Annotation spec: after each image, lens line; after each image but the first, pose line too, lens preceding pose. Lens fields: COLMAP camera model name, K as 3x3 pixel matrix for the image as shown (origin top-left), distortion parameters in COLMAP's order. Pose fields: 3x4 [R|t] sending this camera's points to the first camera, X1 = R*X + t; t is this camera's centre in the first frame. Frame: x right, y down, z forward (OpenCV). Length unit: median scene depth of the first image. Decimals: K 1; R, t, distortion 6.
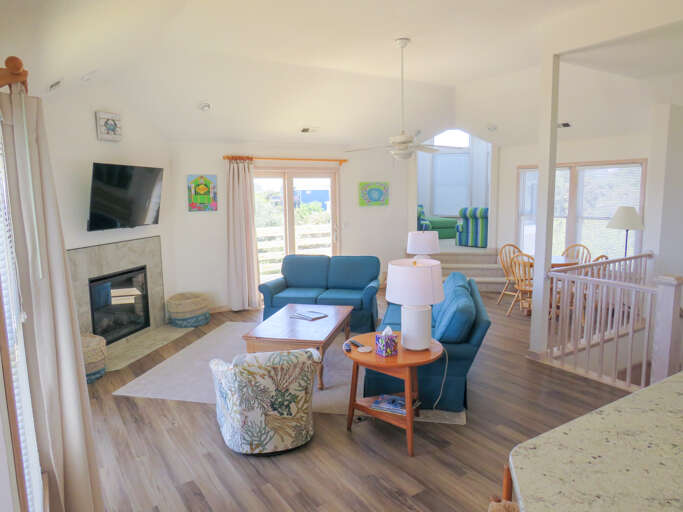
lens RADIAL K [[477.1, 0, 341.0], [0, 477.1, 254.6], [0, 0, 1]] dist [-0.029948, 0.004762]
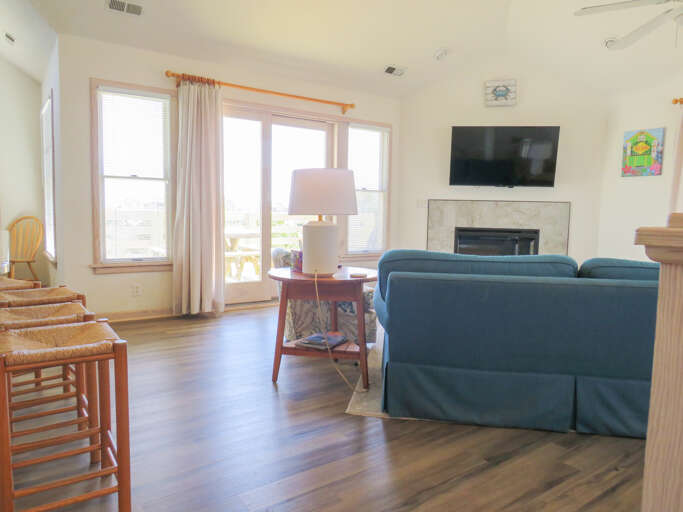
lens RADIAL K [[477.1, 0, 340.6], [0, 477.1, 256.9], [0, 0, 1]] dist [-0.029948, 0.004762]
pose [[0.058634, 0.107508, -0.992474, 0.484100], [-0.146101, 0.984403, 0.098003, 0.037541], [0.987531, 0.139255, 0.073426, 0.481834]]
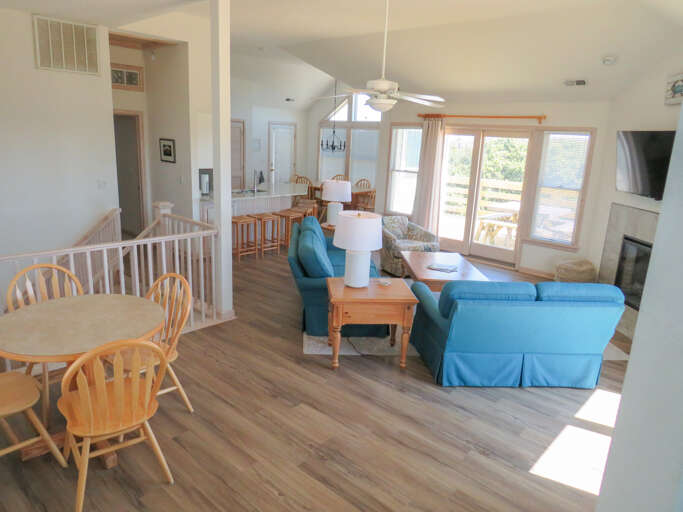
lens RADIAL K [[477.1, 0, 341.4], [0, 477.1, 256.3], [0, 0, 1]] dist [-0.029948, 0.004762]
pose [[-0.959629, 0.027328, -0.279937, 0.329710], [-0.077294, 0.931329, 0.355883, -0.190078], [0.270439, 0.363153, -0.891618, 1.394517]]
